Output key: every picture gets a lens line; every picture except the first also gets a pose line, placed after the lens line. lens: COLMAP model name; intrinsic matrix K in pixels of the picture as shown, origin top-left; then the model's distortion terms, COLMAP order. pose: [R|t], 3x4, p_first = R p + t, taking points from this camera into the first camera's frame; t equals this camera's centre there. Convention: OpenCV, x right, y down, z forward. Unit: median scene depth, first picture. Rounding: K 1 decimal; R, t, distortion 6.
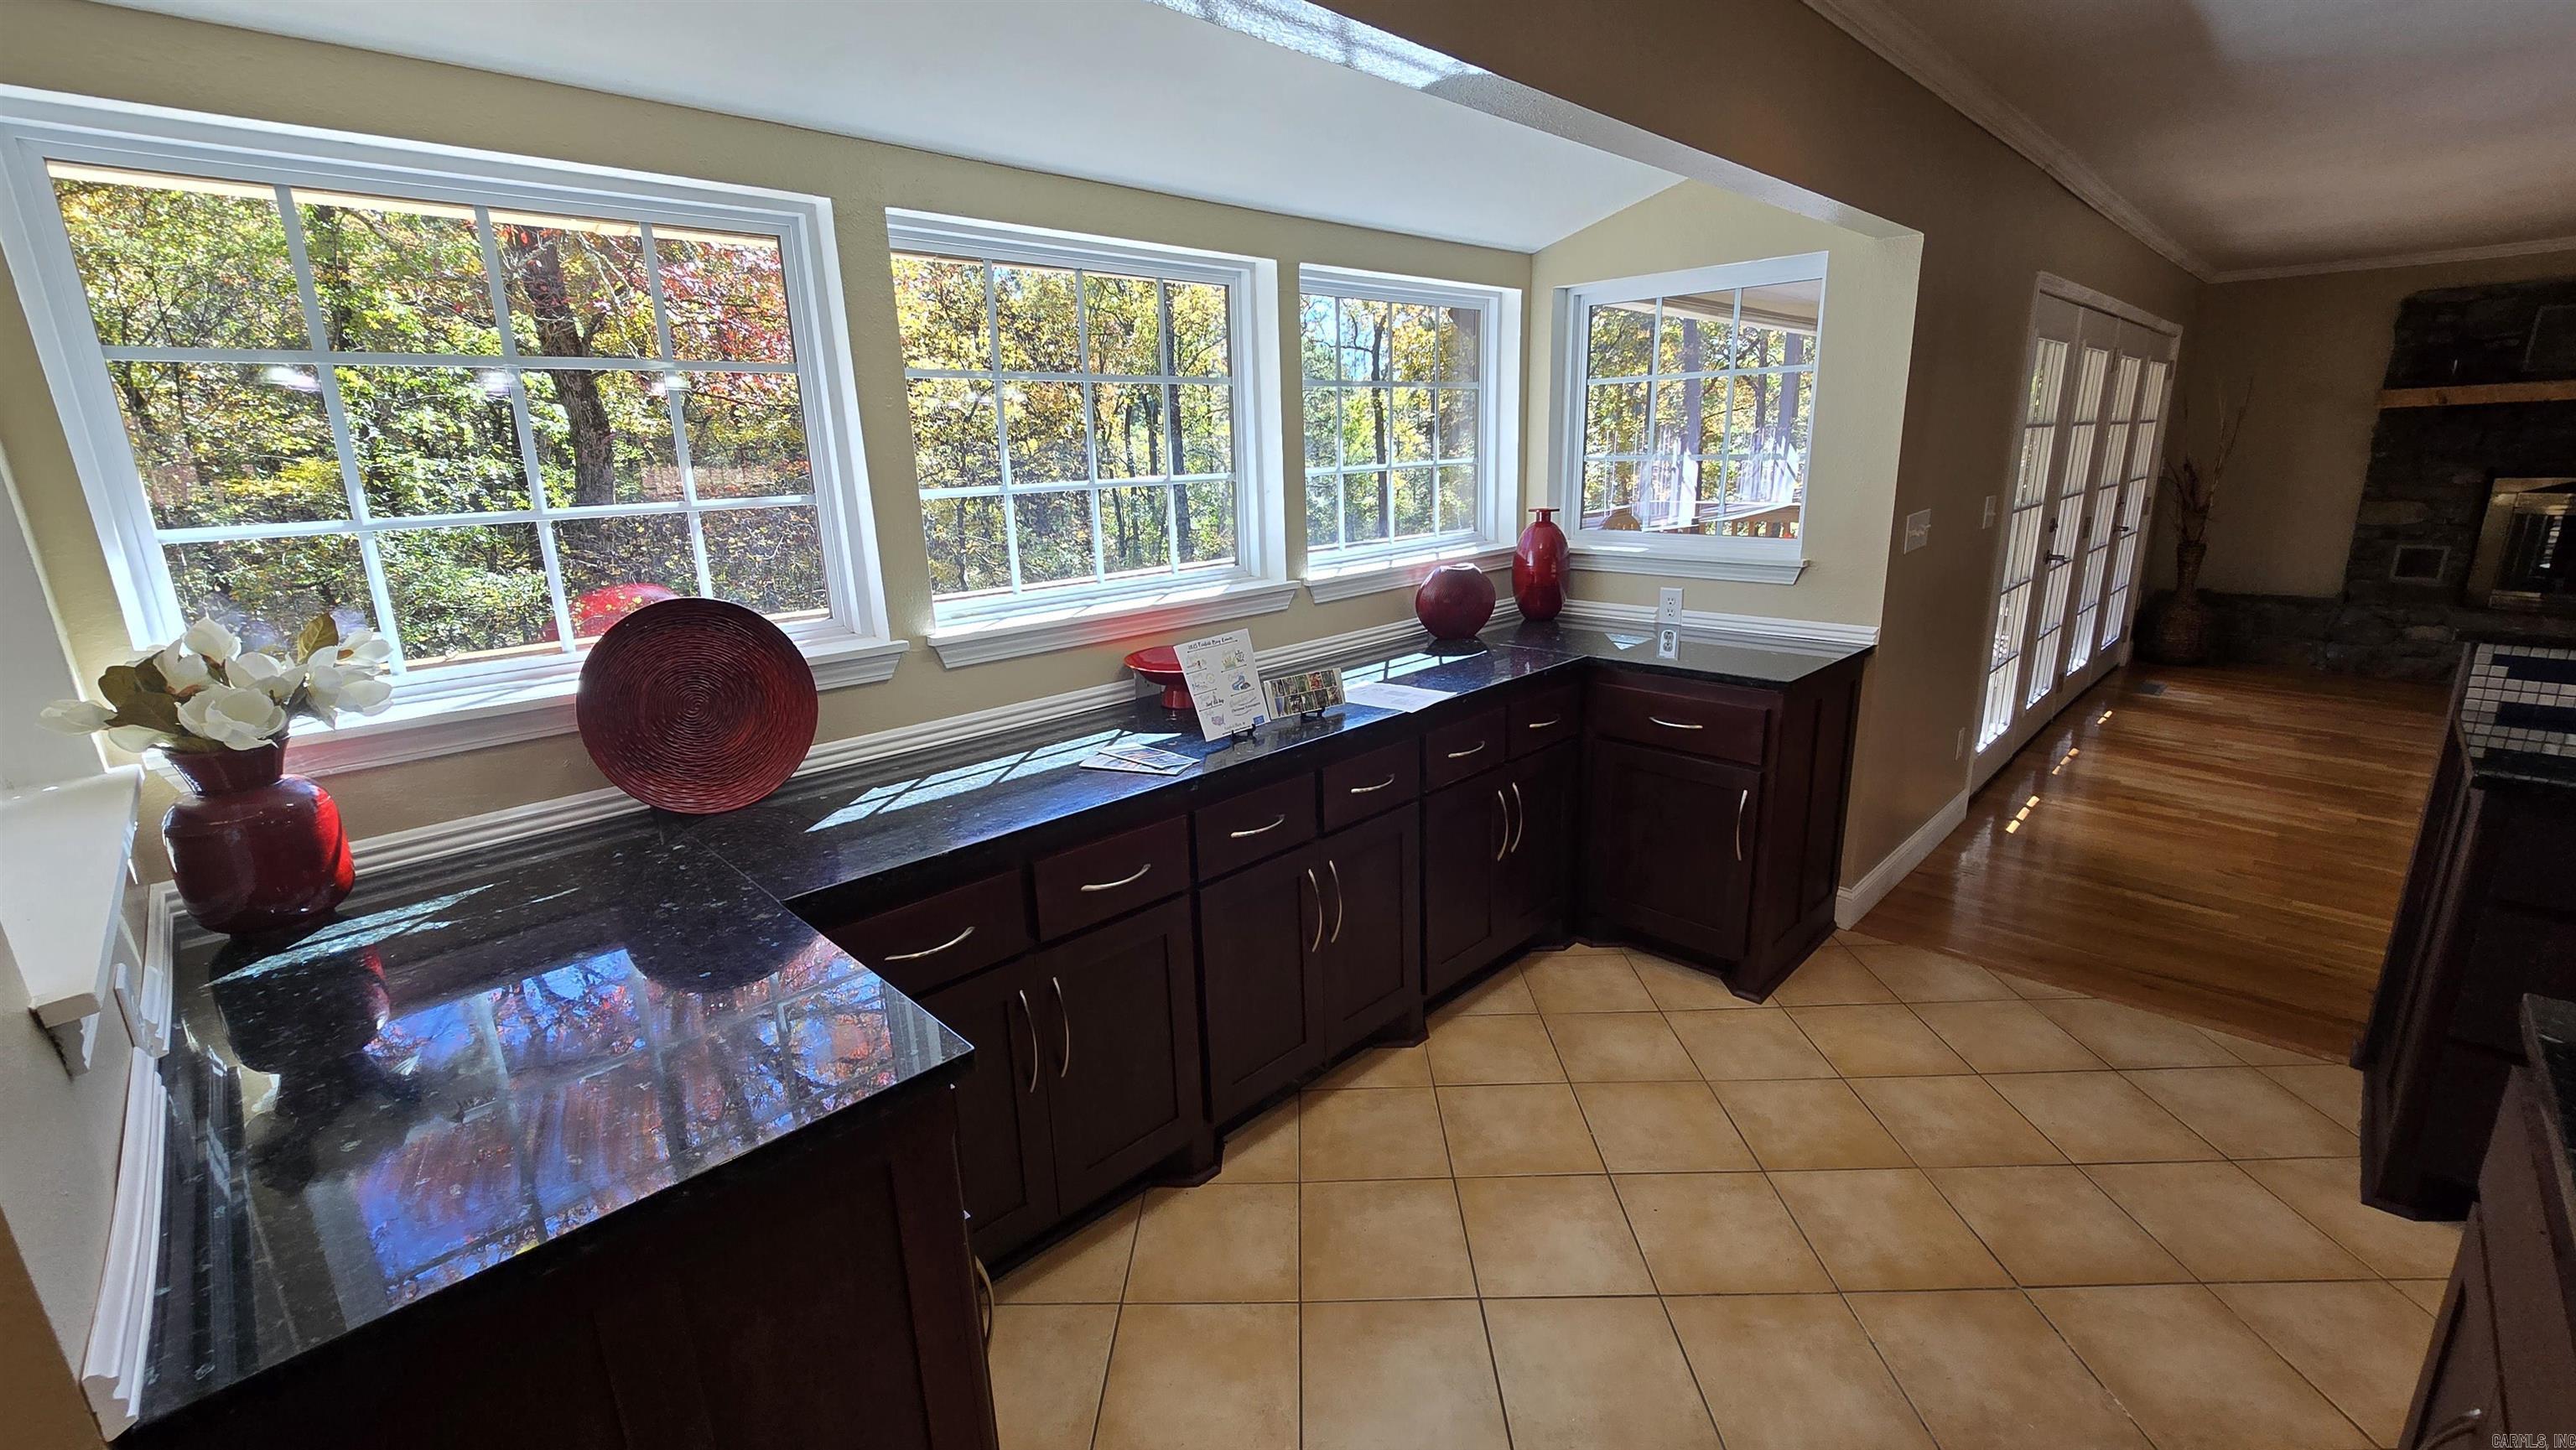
lens RADIAL K [[1044.4, 0, 1288.0], [0, 1044.4, 725.0], [0, 0, 1]] dist [0.001708, -0.000077]
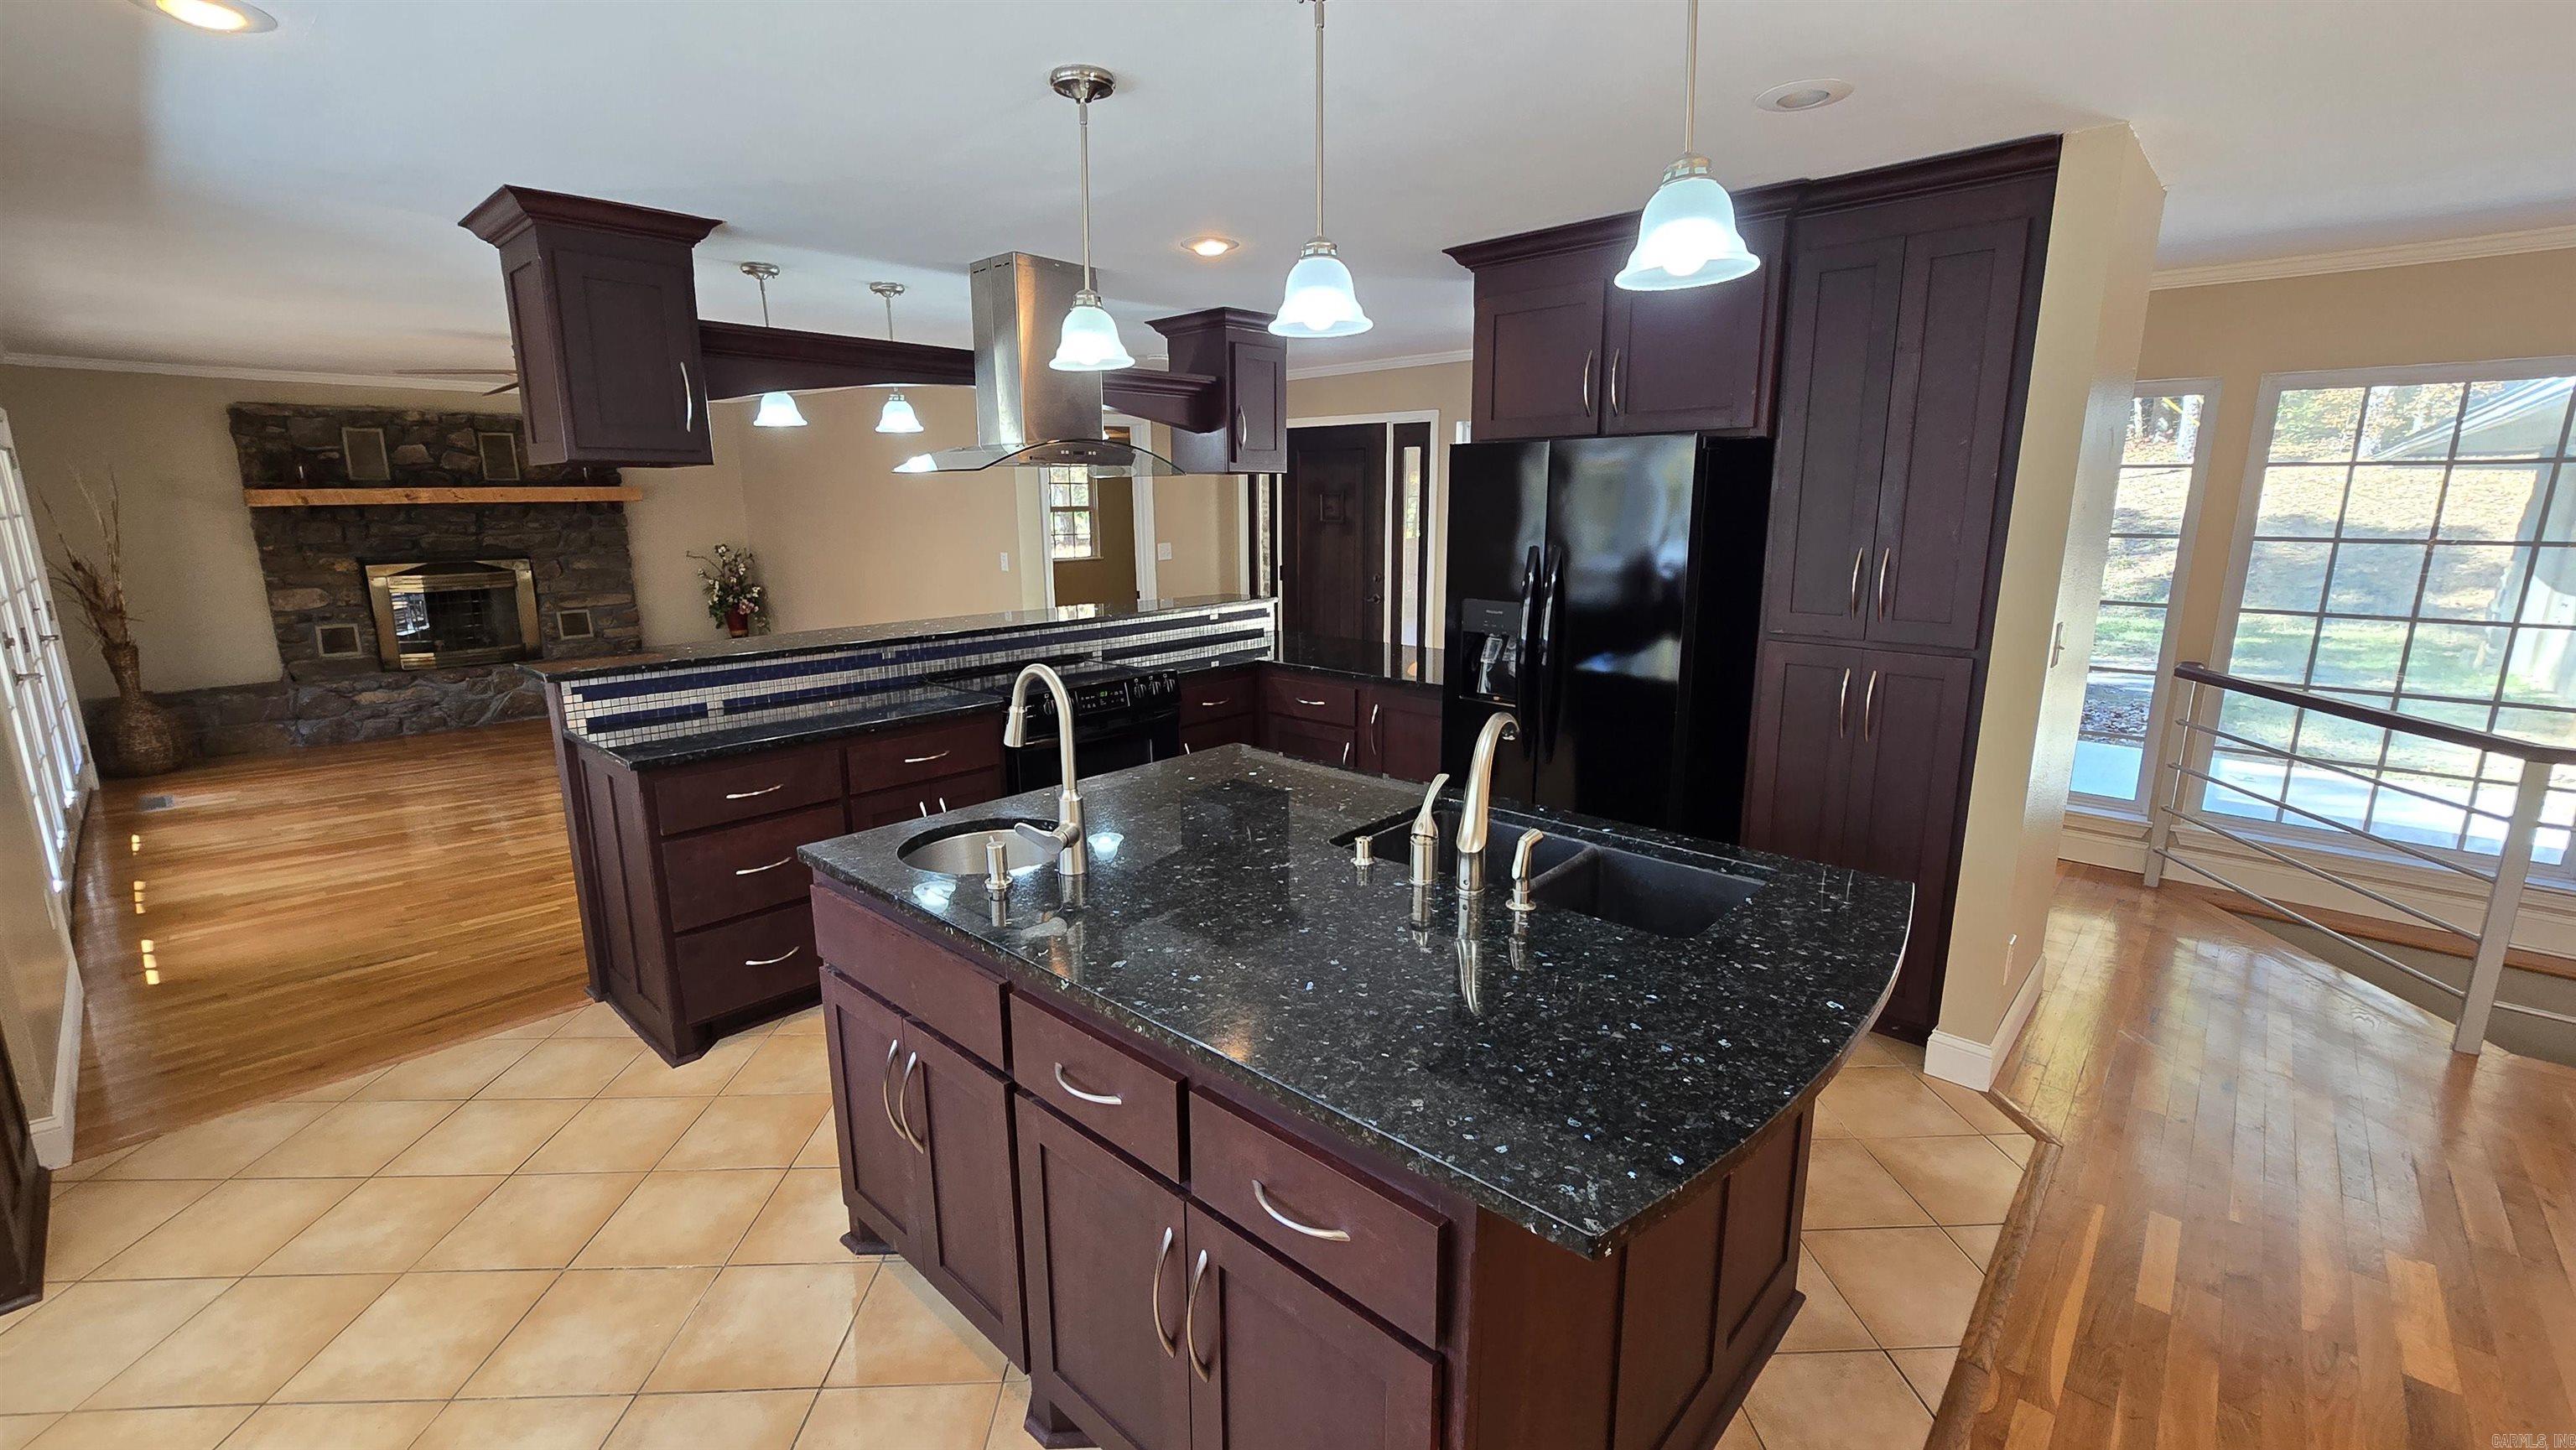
lens RADIAL K [[1064.0, 0, 1288.0], [0, 1064.0, 725.0], [0, 0, 1]] dist [-0.005066, -0.000325]
pose [[-0.044306, -0.181449, 0.982402, -0.235580], [0.261922, 0.946859, 0.186697, -0.024146], [-0.964071, 0.265585, 0.005574, 0.042993]]
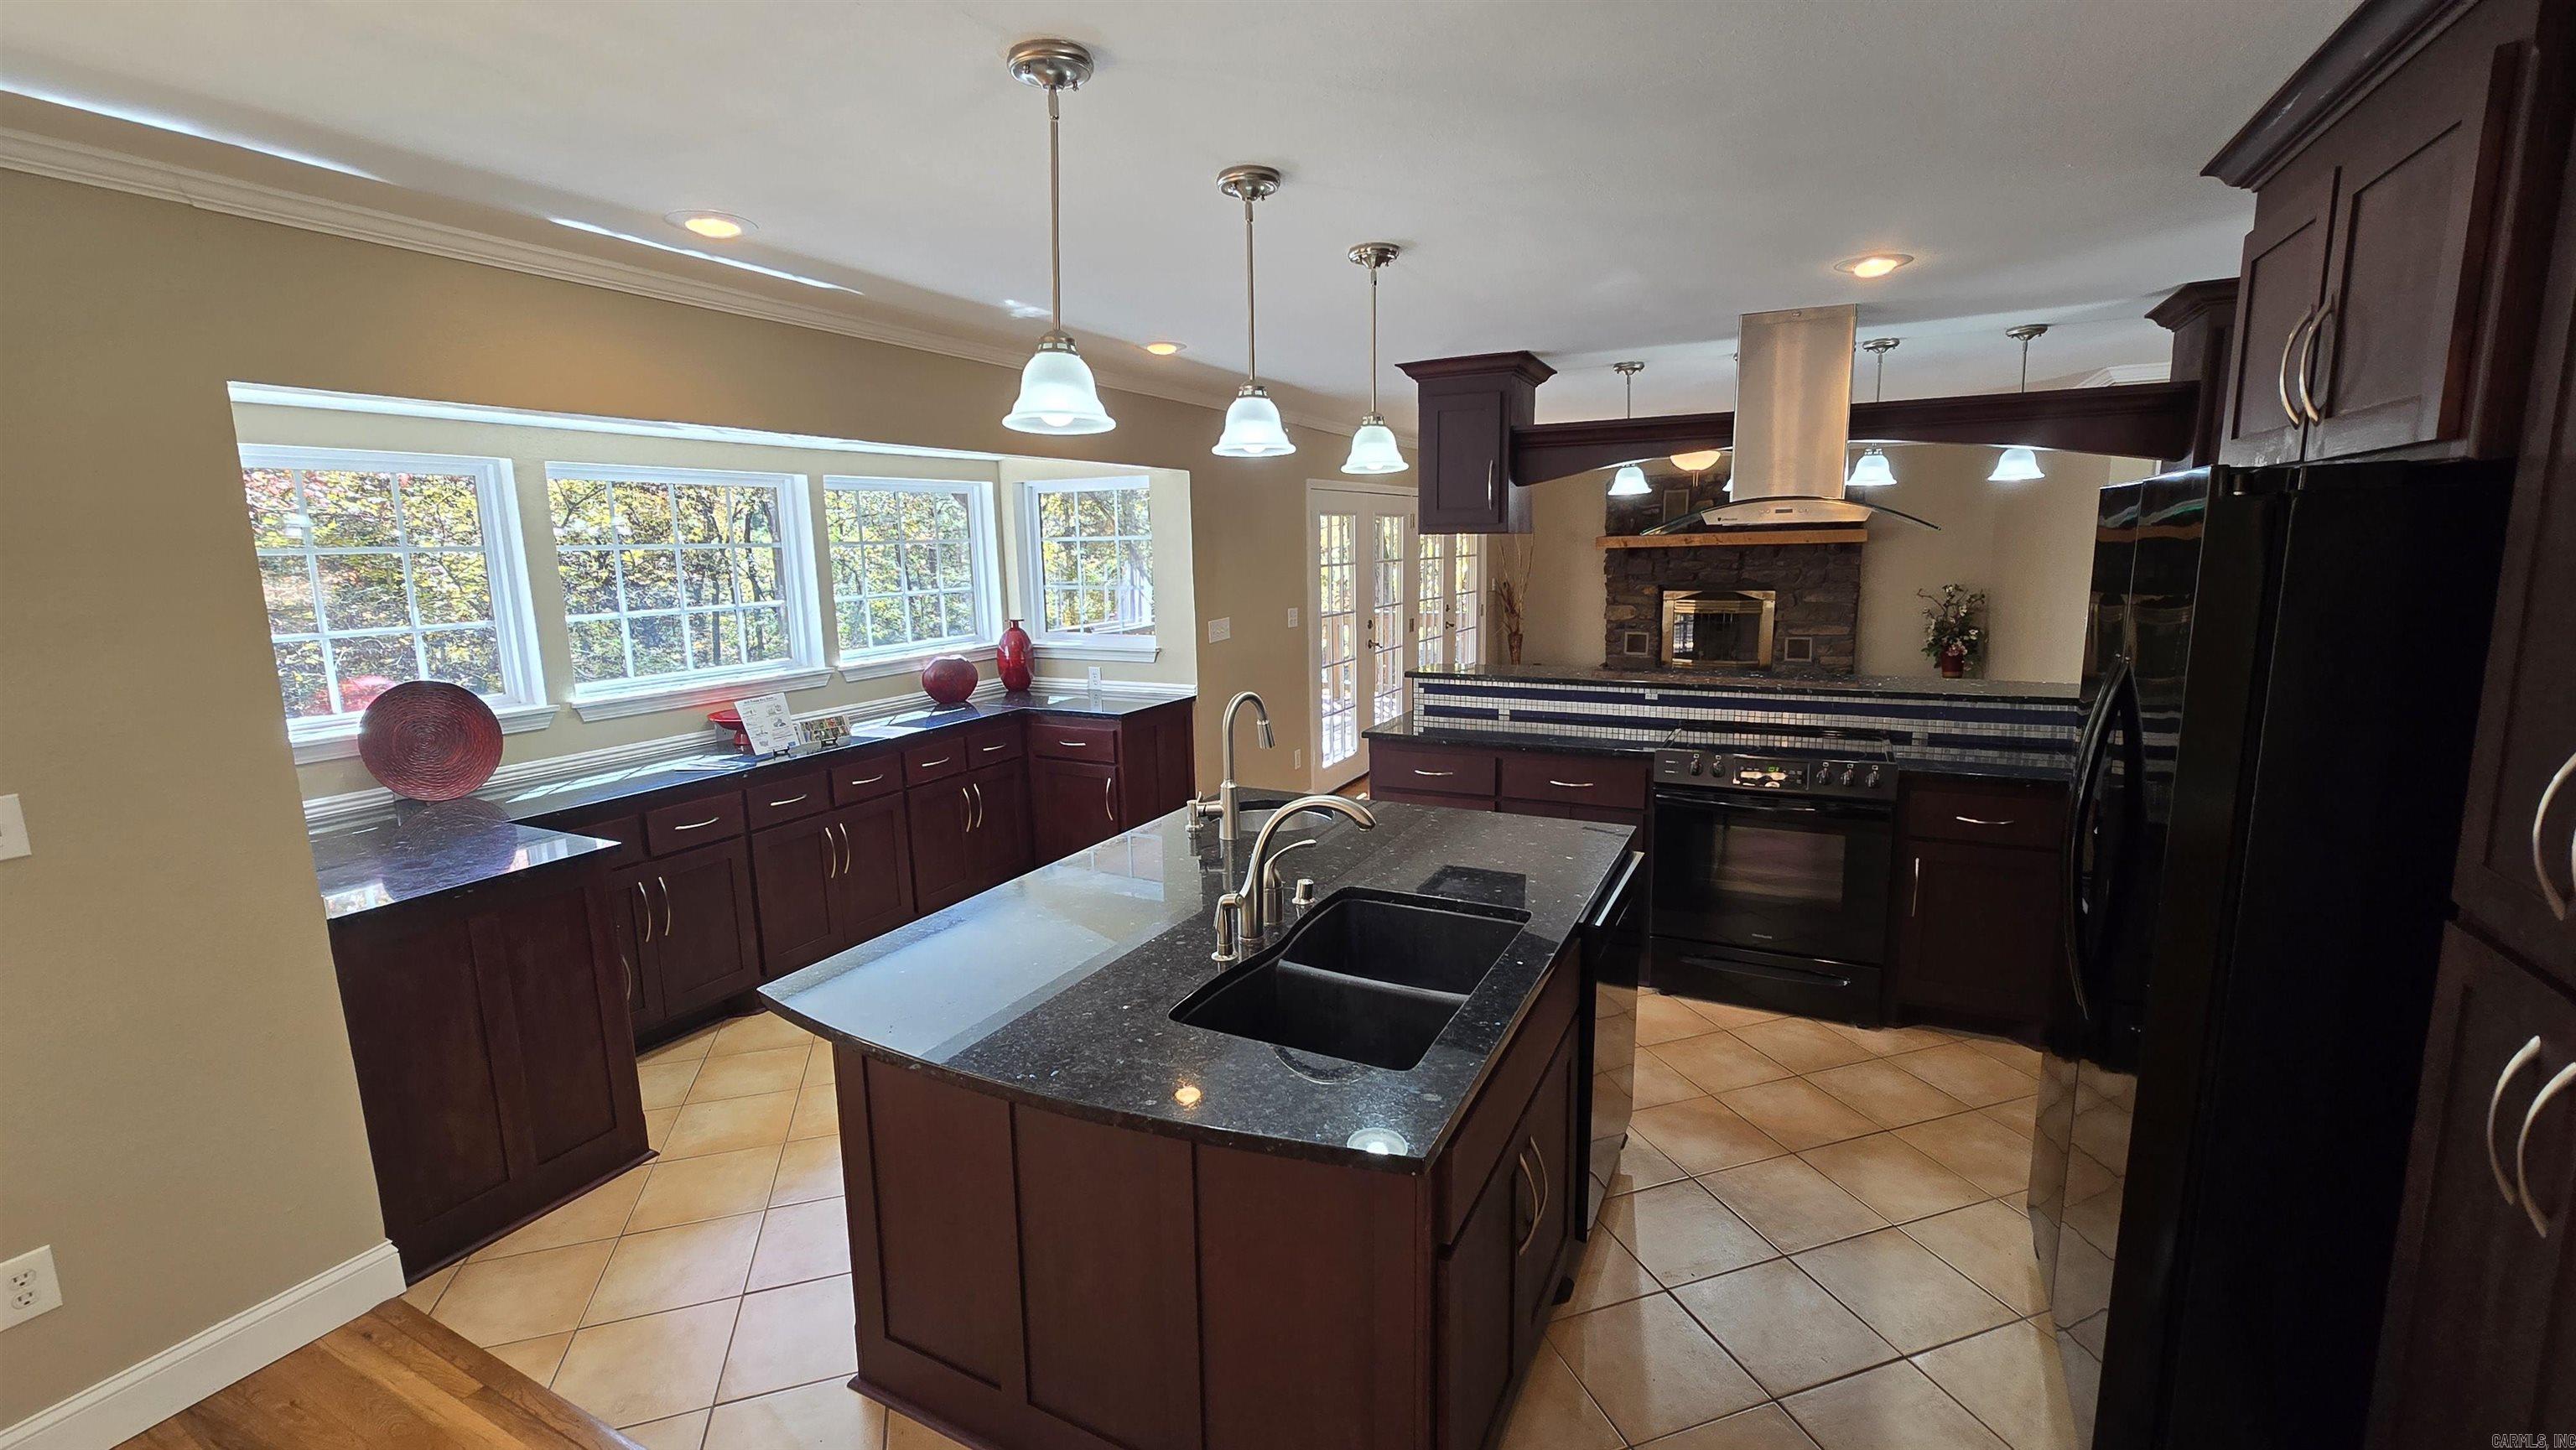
lens RADIAL K [[1064.0, 0, 1288.0], [0, 1064.0, 725.0], [0, 0, 1]] dist [-0.005066, -0.000325]
pose [[0.951615, -0.044212, 0.304095, 0.173258], [0.073760, 0.993529, -0.086372, 0.137716], [-0.298309, 0.104623, 0.948718, -0.723491]]
